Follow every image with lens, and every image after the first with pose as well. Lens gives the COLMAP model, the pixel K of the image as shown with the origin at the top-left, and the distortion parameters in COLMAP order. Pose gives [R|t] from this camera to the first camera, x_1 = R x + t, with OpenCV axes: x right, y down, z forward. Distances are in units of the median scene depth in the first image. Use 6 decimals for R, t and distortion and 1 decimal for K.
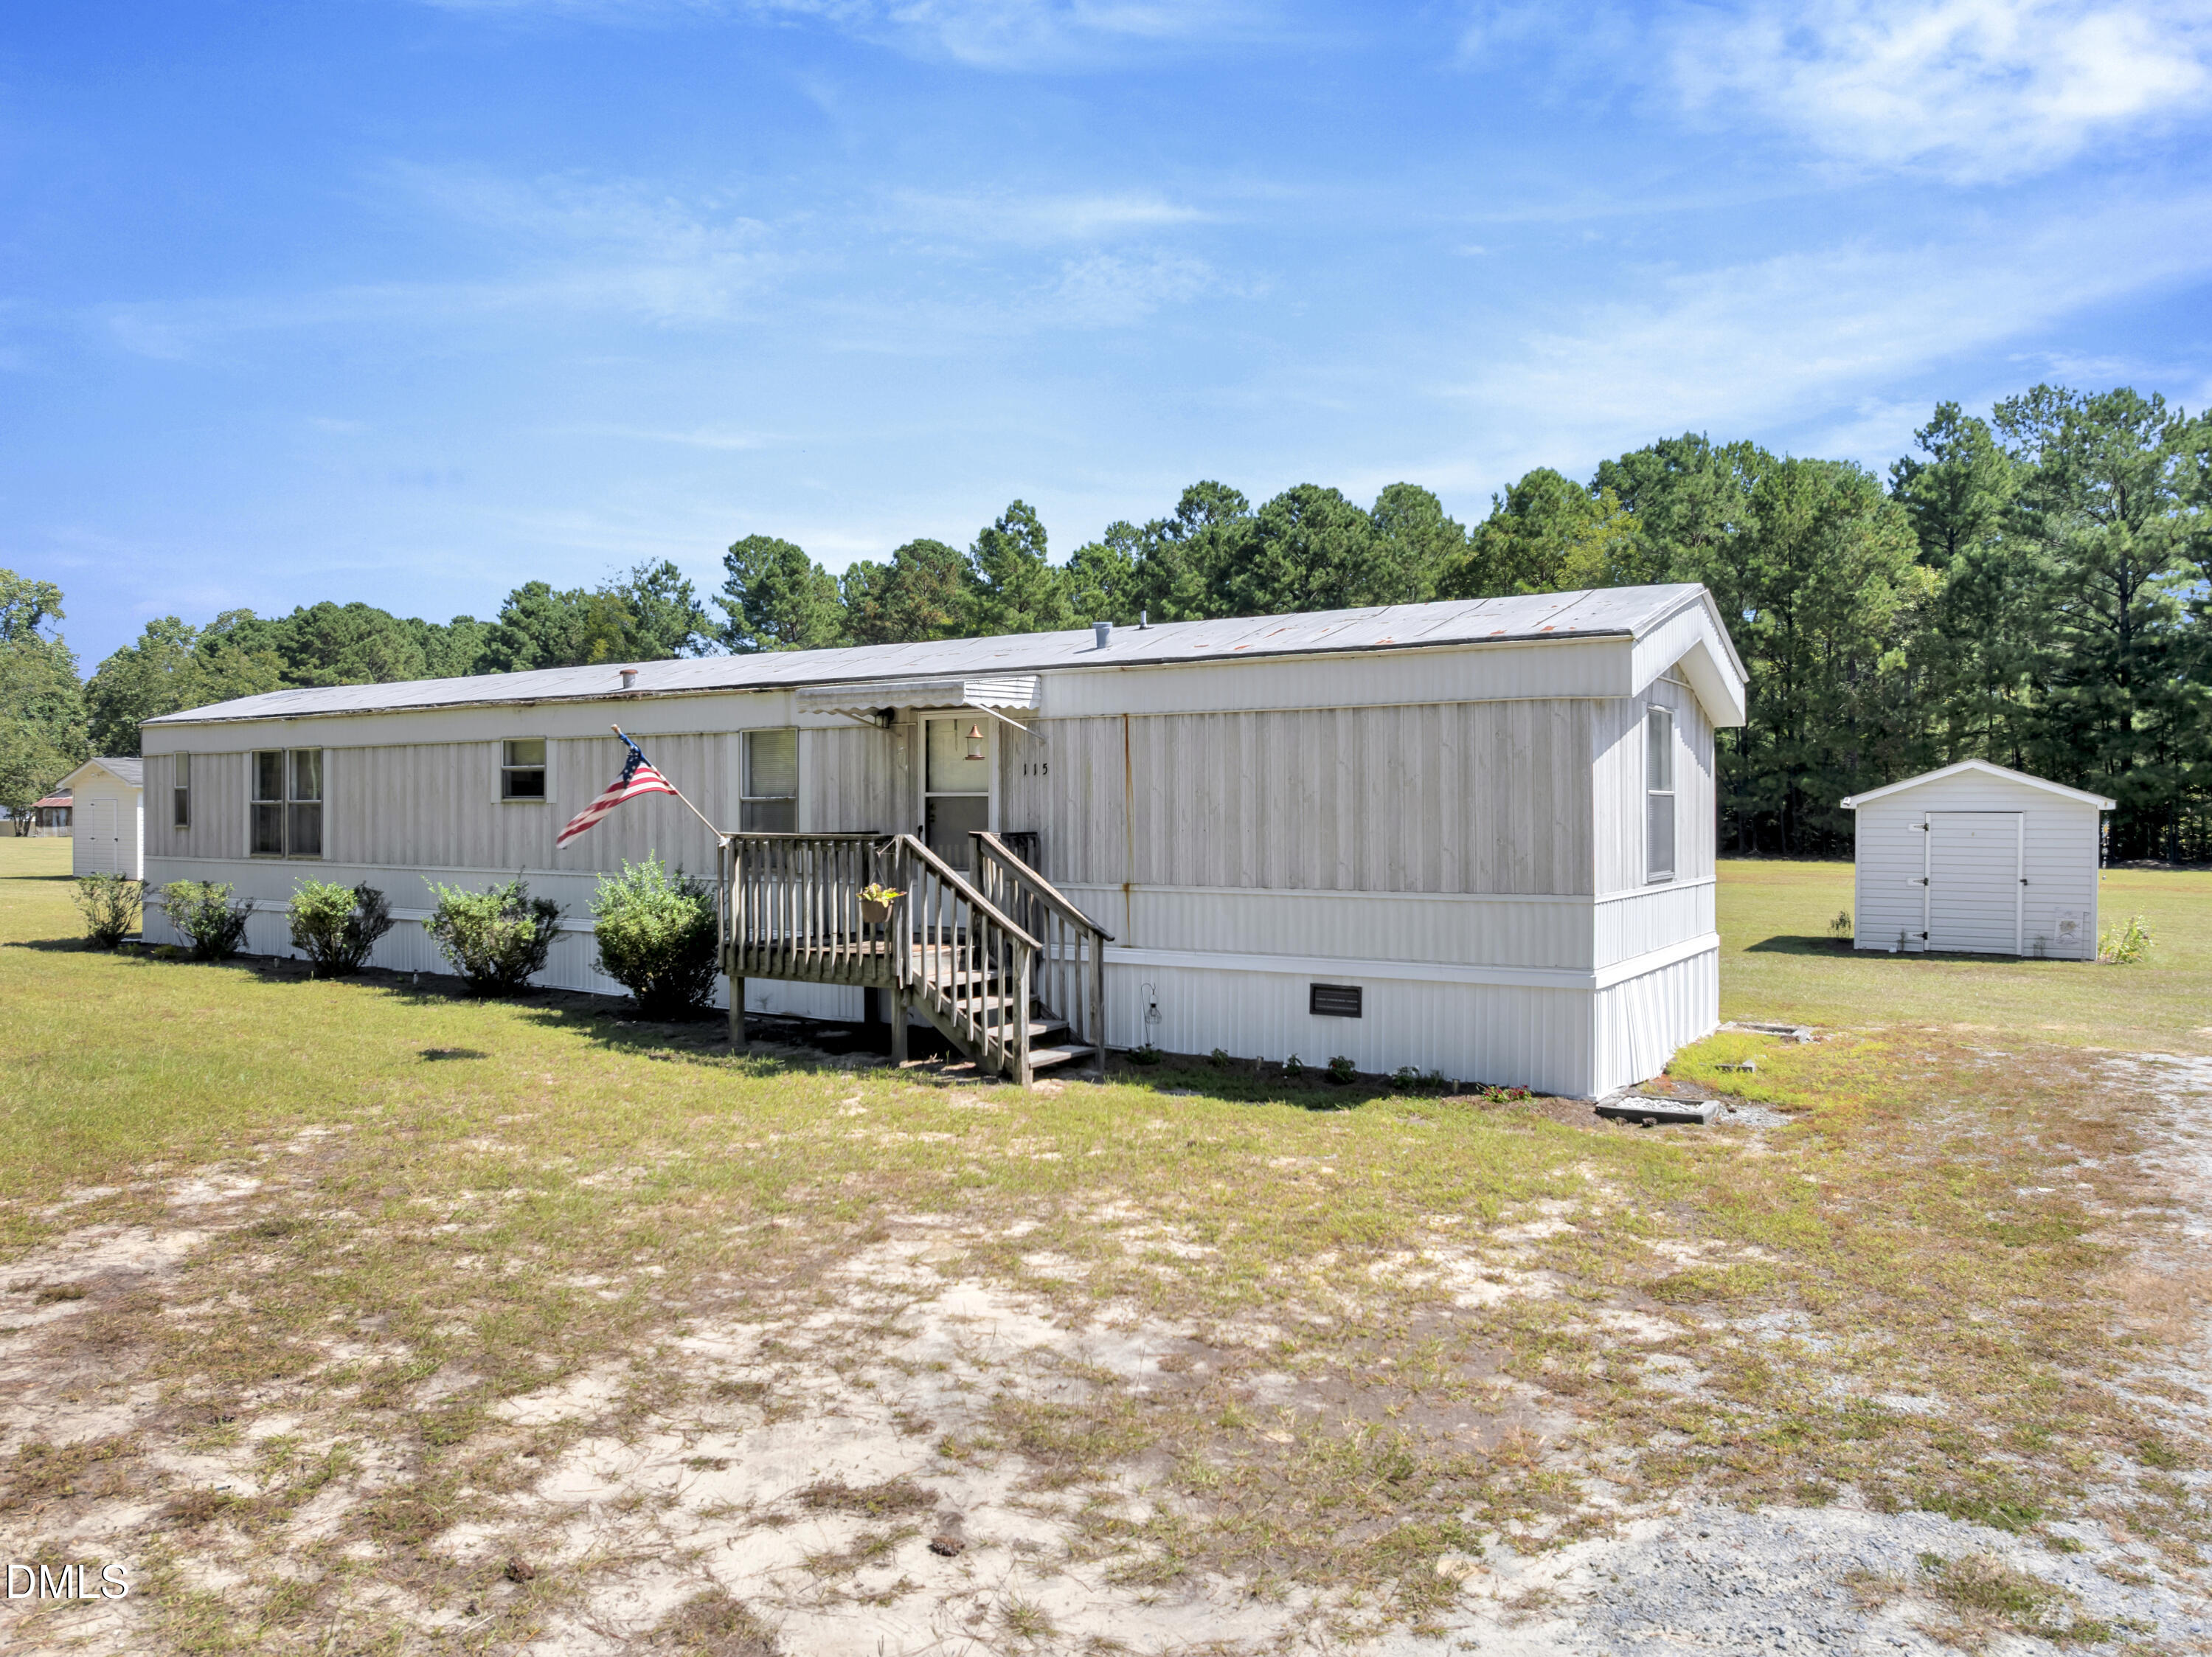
lens RADIAL K [[1576.8, 0, 1136.9], [0, 1576.8, 799.6], [0, 0, 1]] dist [-0.055742, 0.015329]
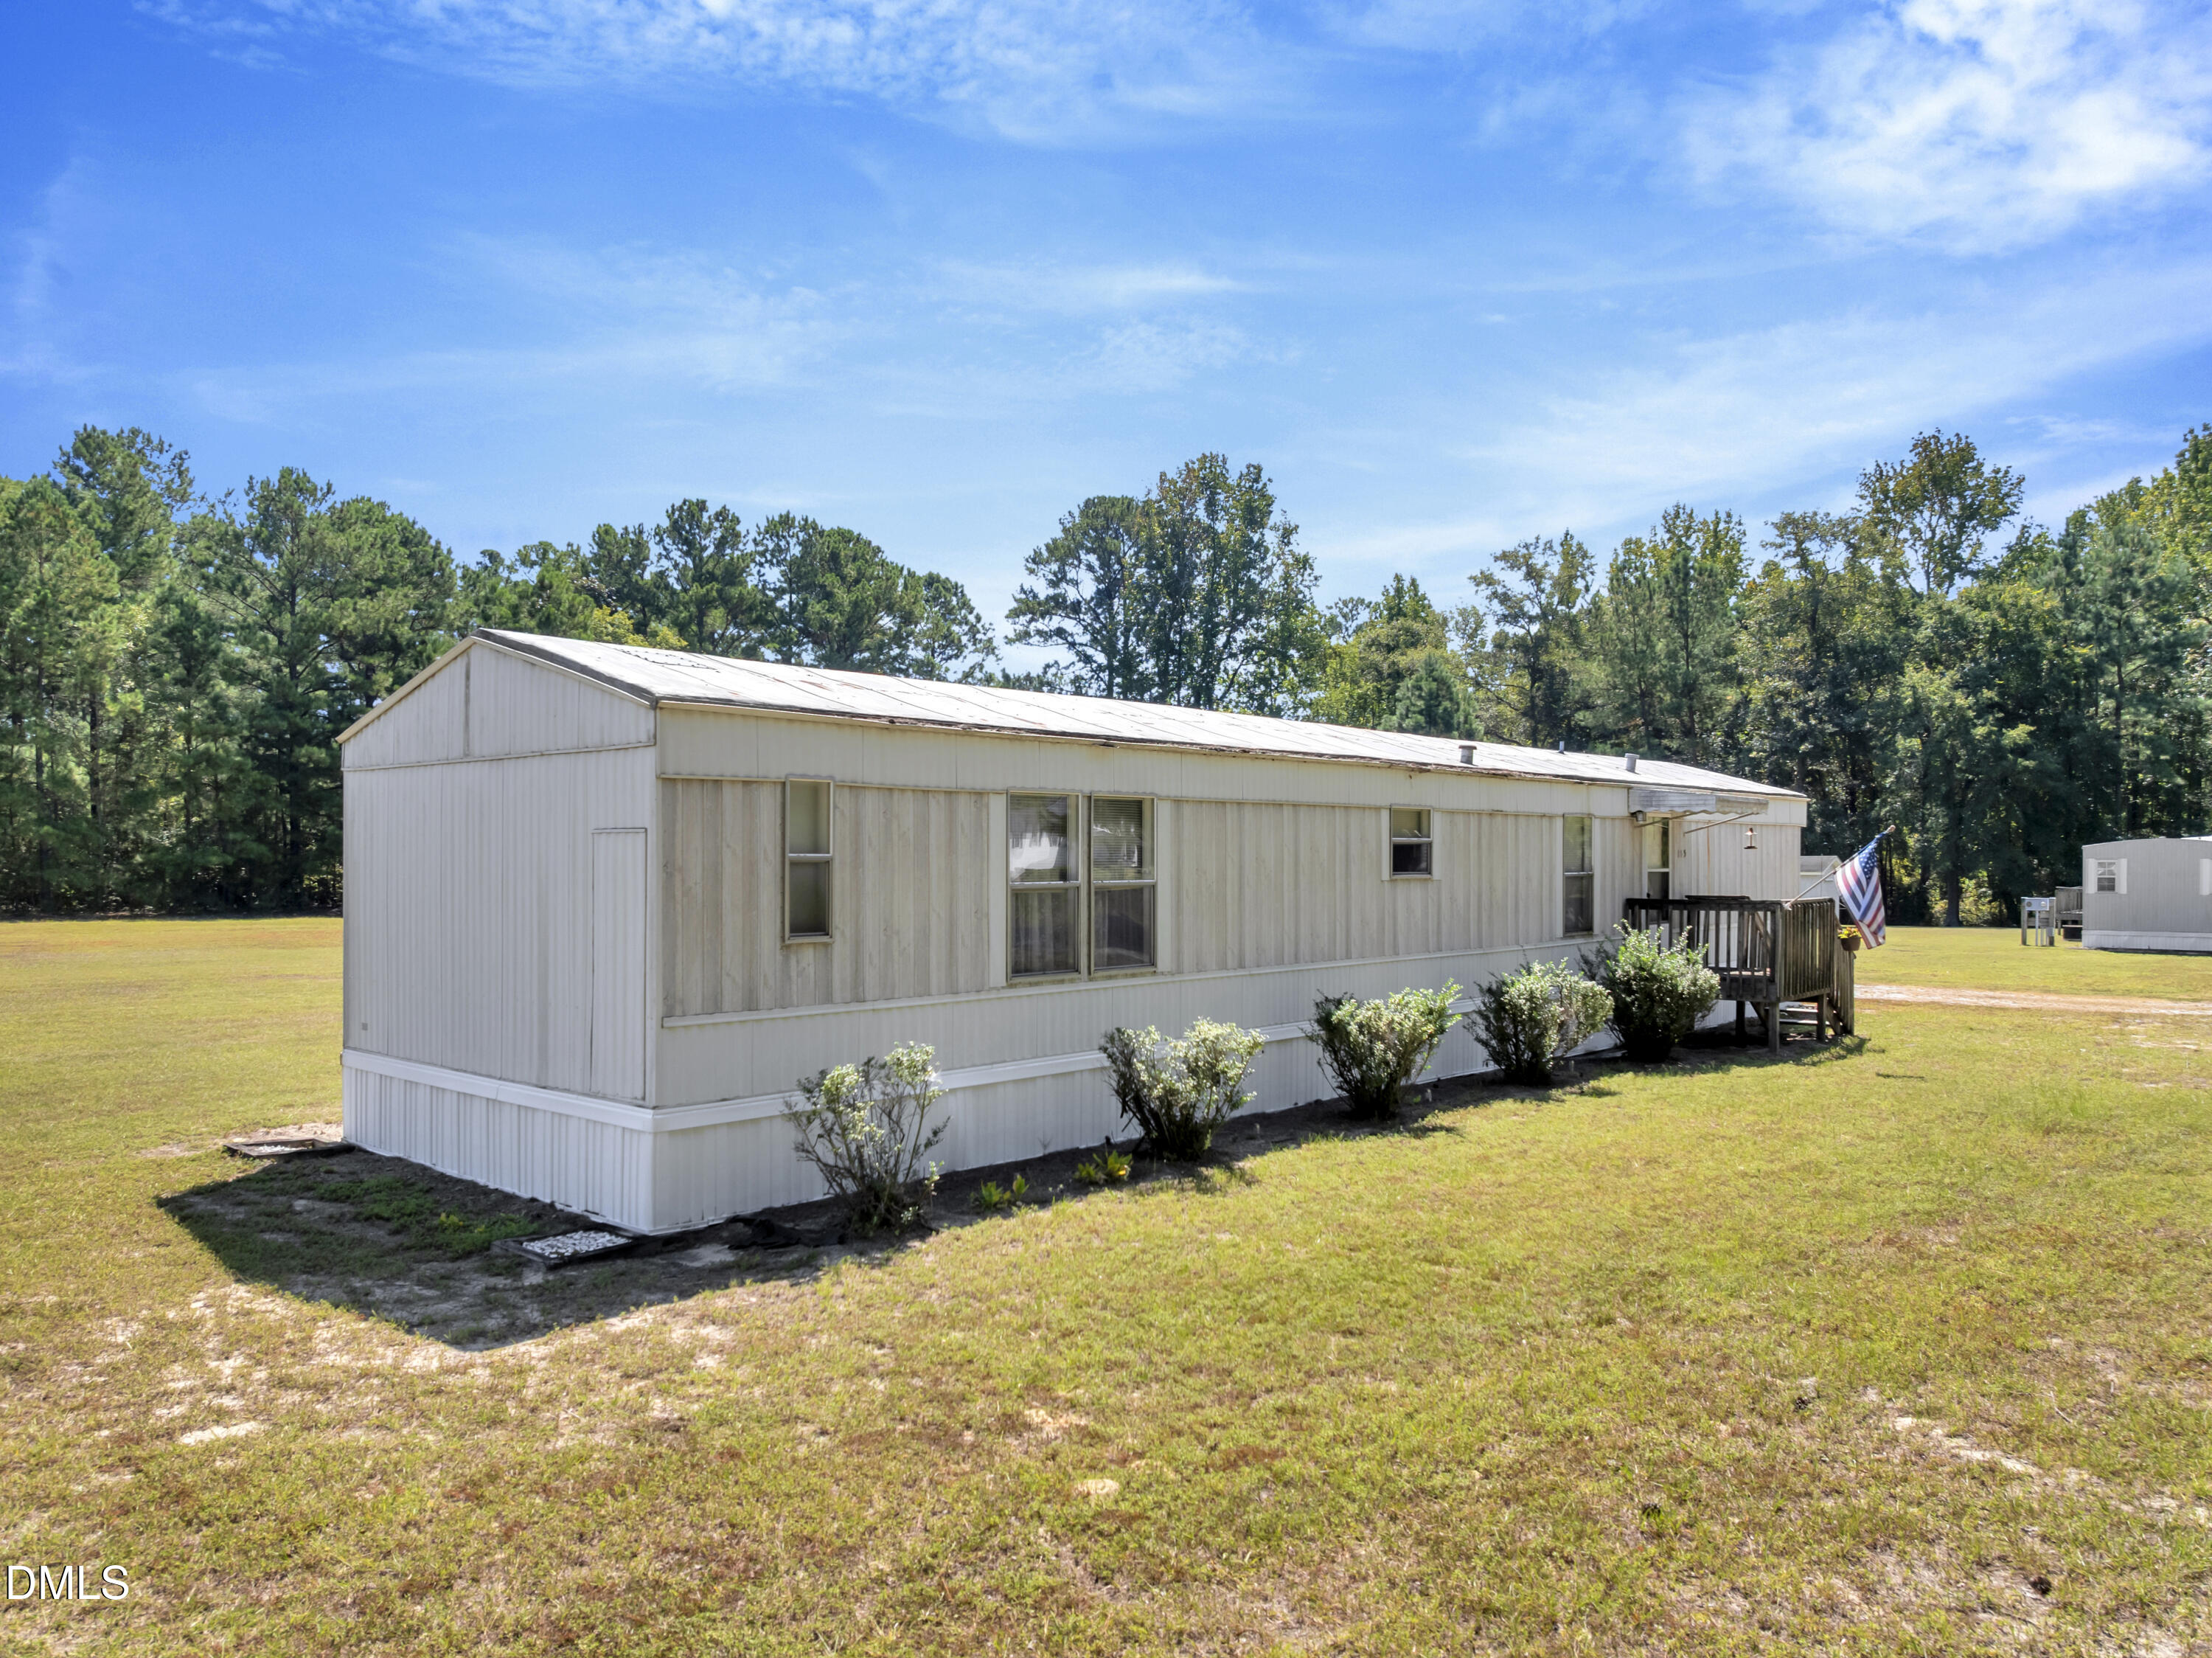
lens RADIAL K [[1576.8, 0, 1136.9], [0, 1576.8, 800.1], [0, 0, 1]] dist [-0.055742, 0.015329]
pose [[0.160840, 0.040596, 0.986145, -1.690501], [0.000476, 0.999150, -0.041208, -0.008041], [-0.986980, 0.007097, 0.160684, 1.312567]]
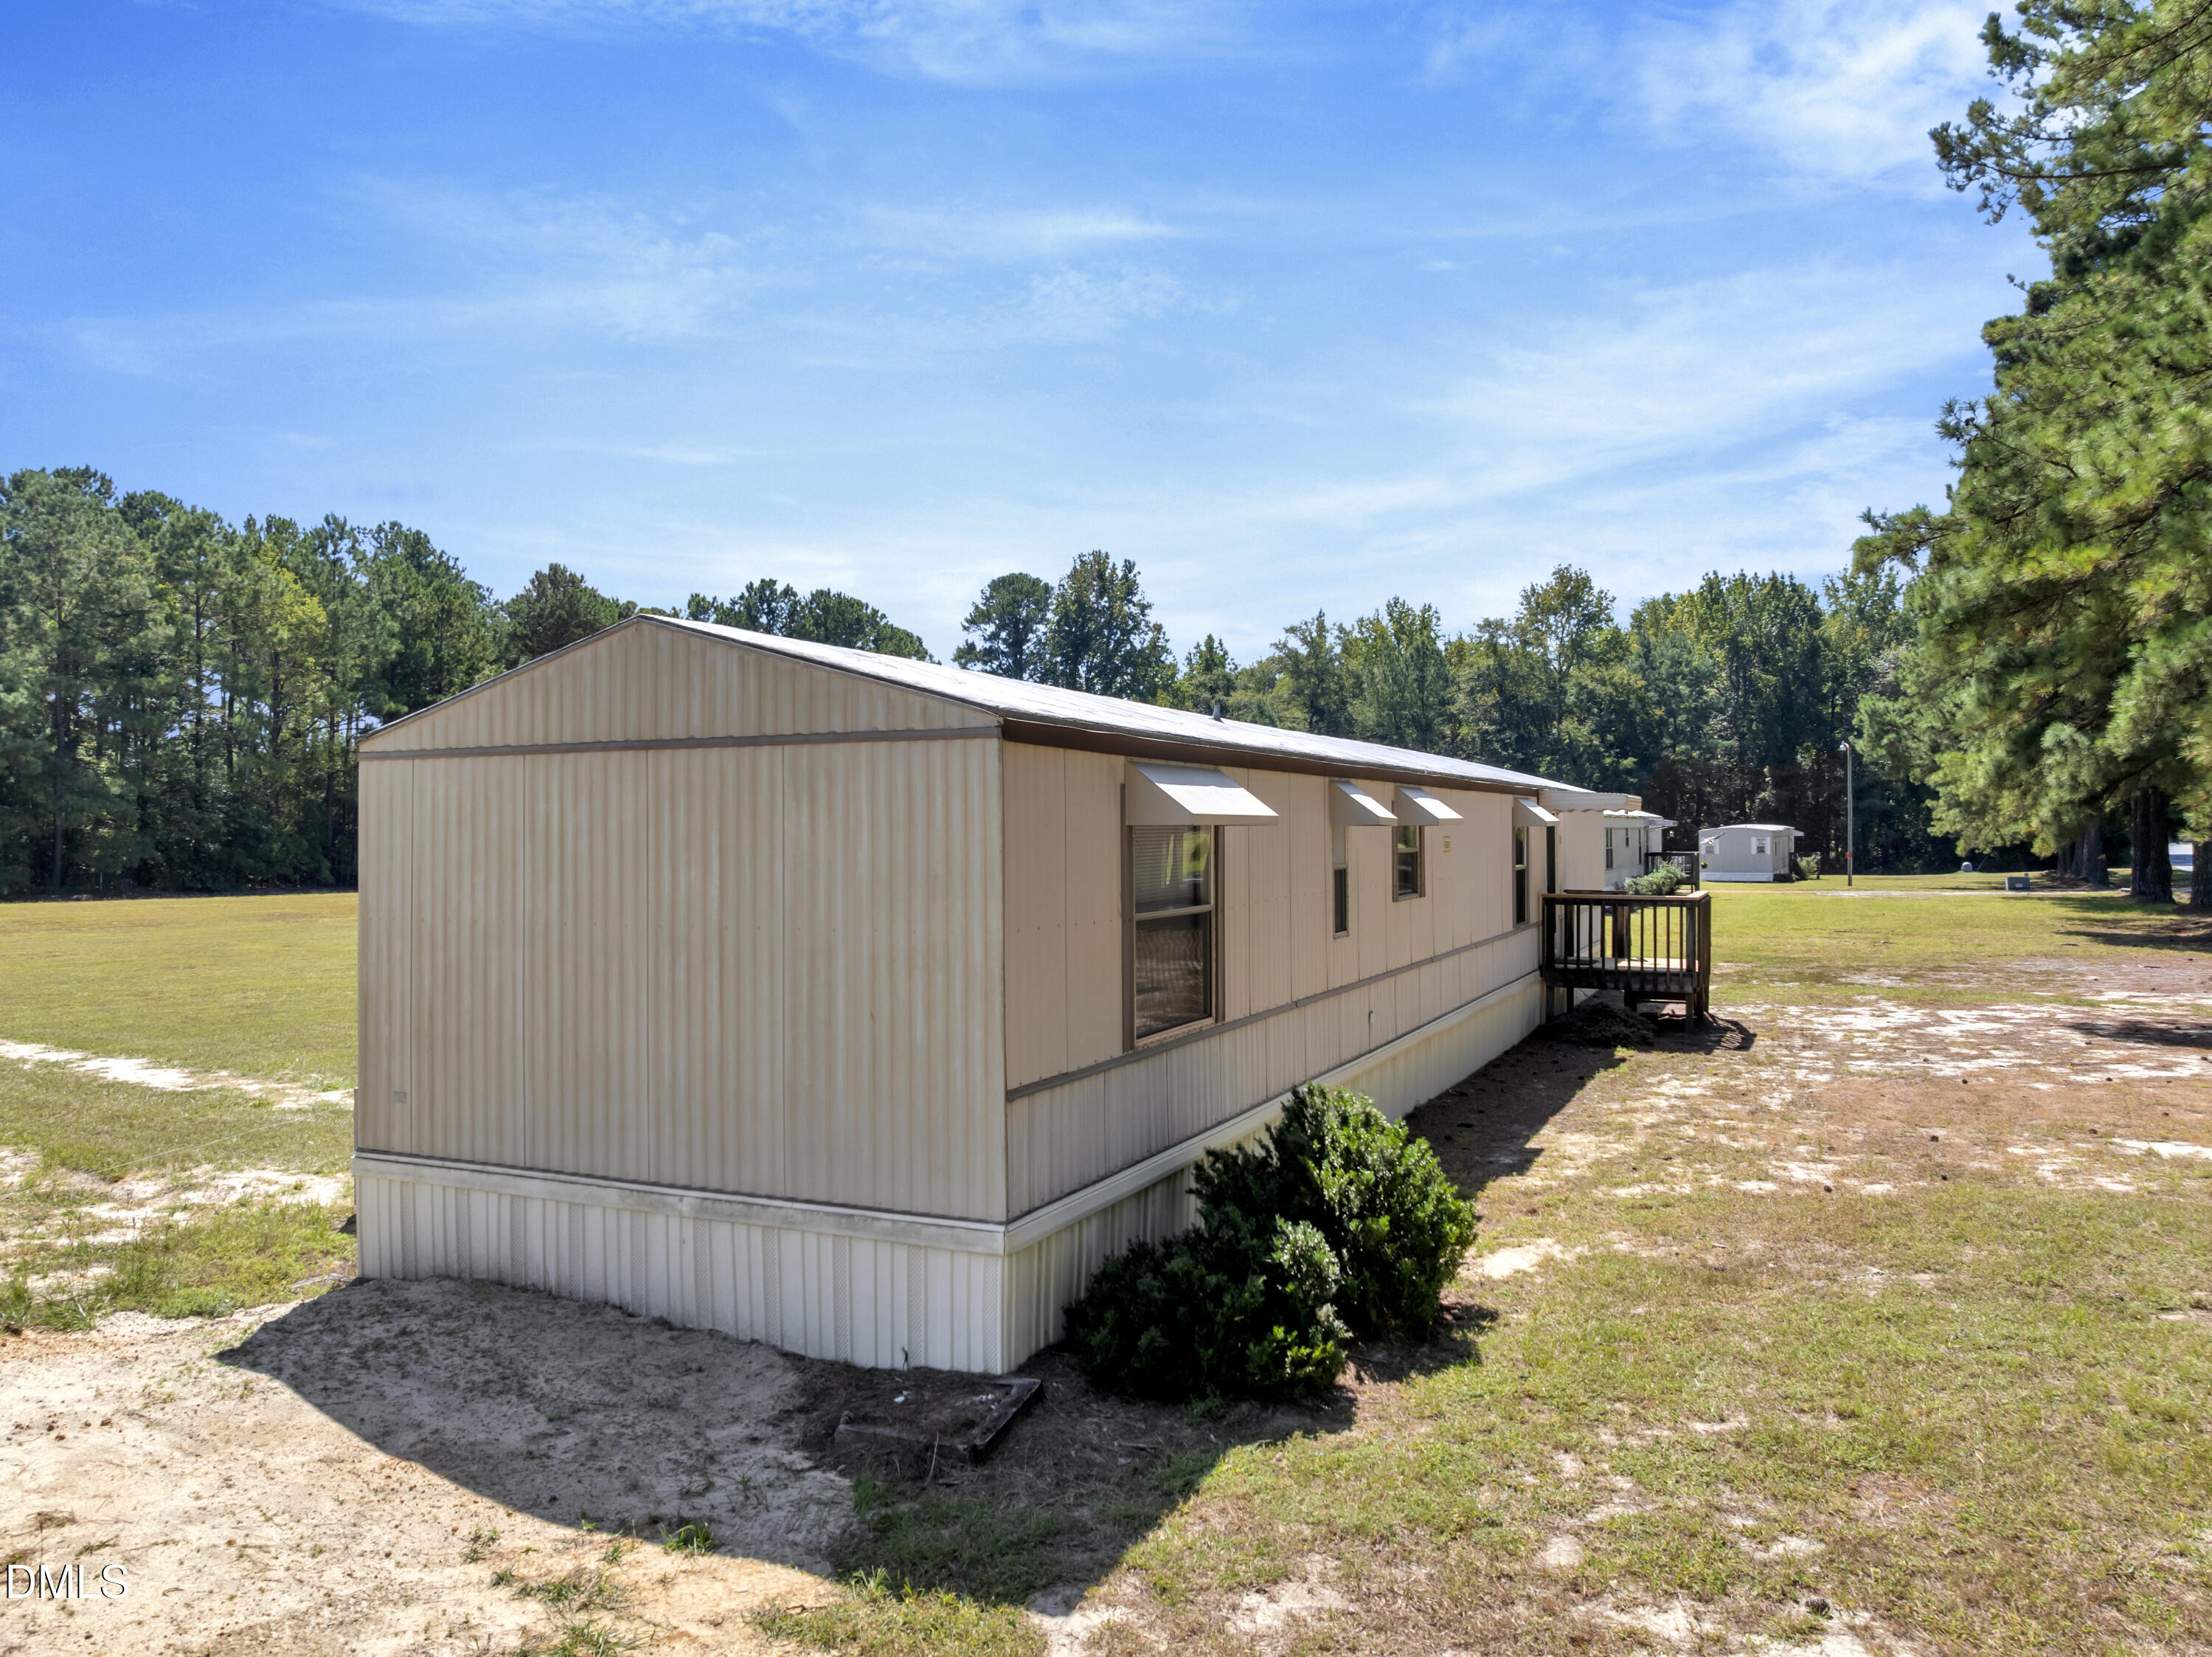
lens RADIAL K [[1576.8, 0, 1136.9], [0, 1576.8, 799.6], [0, 0, 1]] dist [-0.055742, 0.015329]
pose [[-0.143157, 0.022003, 0.989455, -2.077740], [0.009245, 0.999739, -0.020894, -0.015706], [-0.989657, 0.006157, -0.143323, 1.578525]]
